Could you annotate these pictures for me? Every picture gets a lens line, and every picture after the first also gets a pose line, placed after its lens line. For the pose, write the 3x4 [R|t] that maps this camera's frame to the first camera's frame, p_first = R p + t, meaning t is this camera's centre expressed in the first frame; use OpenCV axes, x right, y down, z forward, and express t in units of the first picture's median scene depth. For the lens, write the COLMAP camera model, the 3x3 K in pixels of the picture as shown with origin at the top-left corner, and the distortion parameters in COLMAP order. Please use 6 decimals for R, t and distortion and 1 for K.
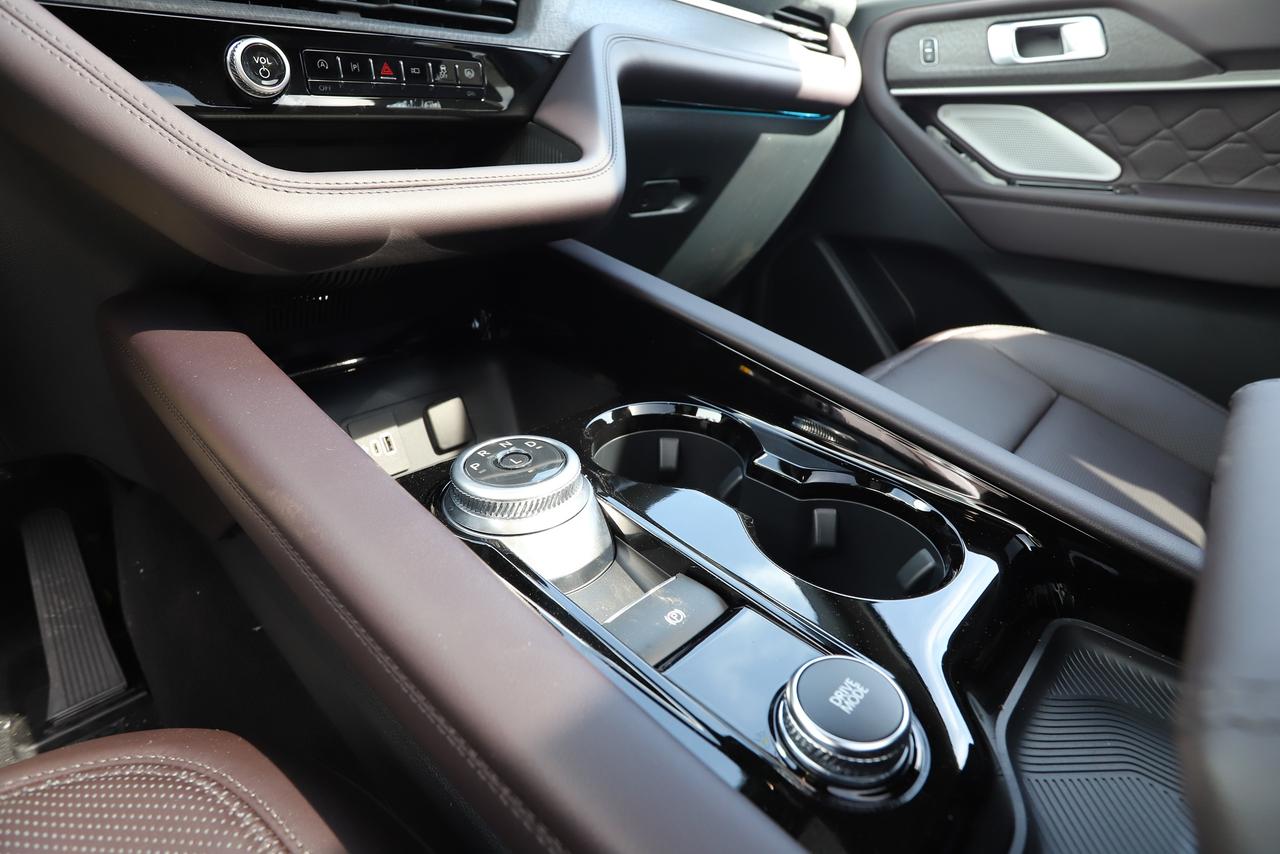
lens RADIAL K [[628.4, 0, 643.9], [0, 628.4, 408.8], [0, 0, 1]] dist [-0.074229, 0.025250]
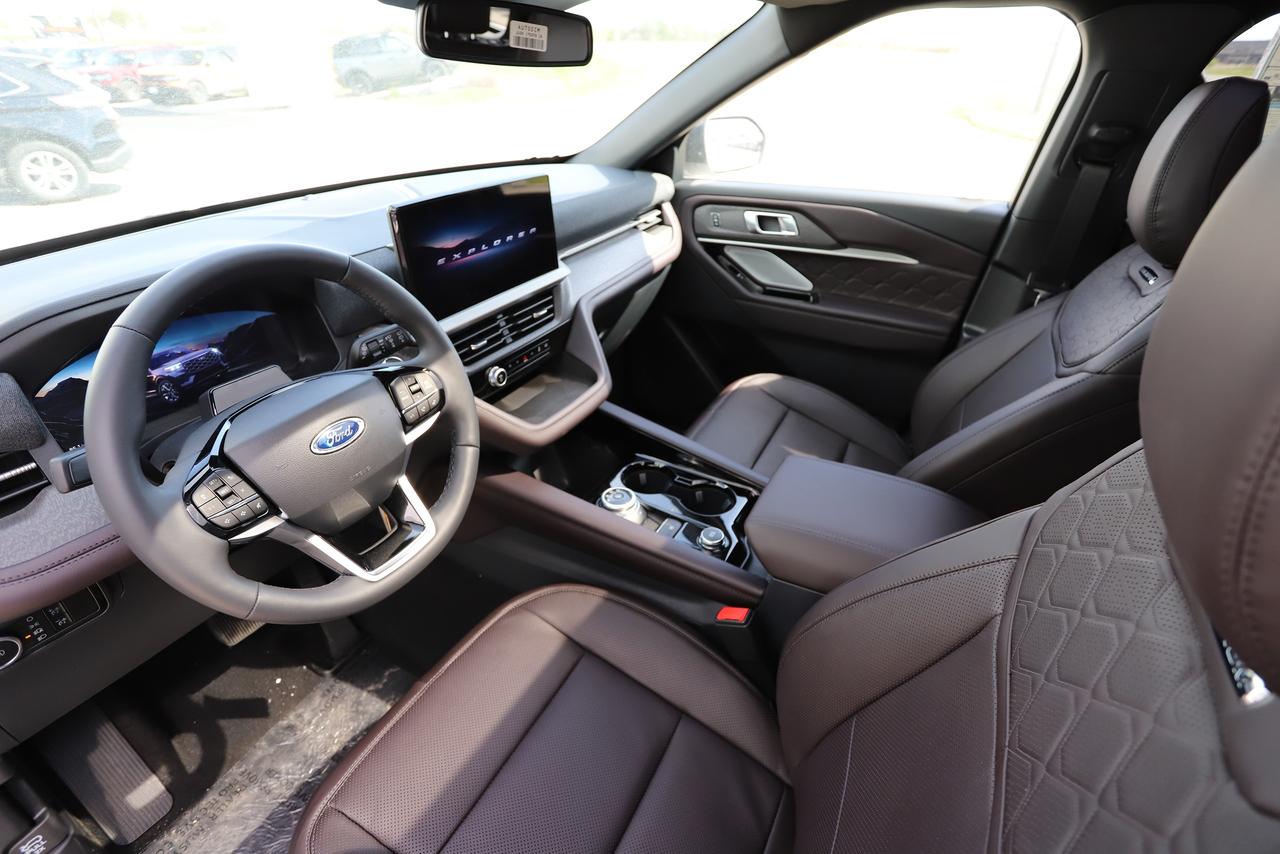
lens RADIAL K [[628.4, 0, 643.9], [0, 628.4, 408.8], [0, 0, 1]] dist [-0.074229, 0.025250]
pose [[0.959803, -0.138420, 0.244167, -0.332921], [0.119056, 0.988576, 0.092432, -0.274333], [-0.254172, -0.059647, 0.965318, -0.953898]]
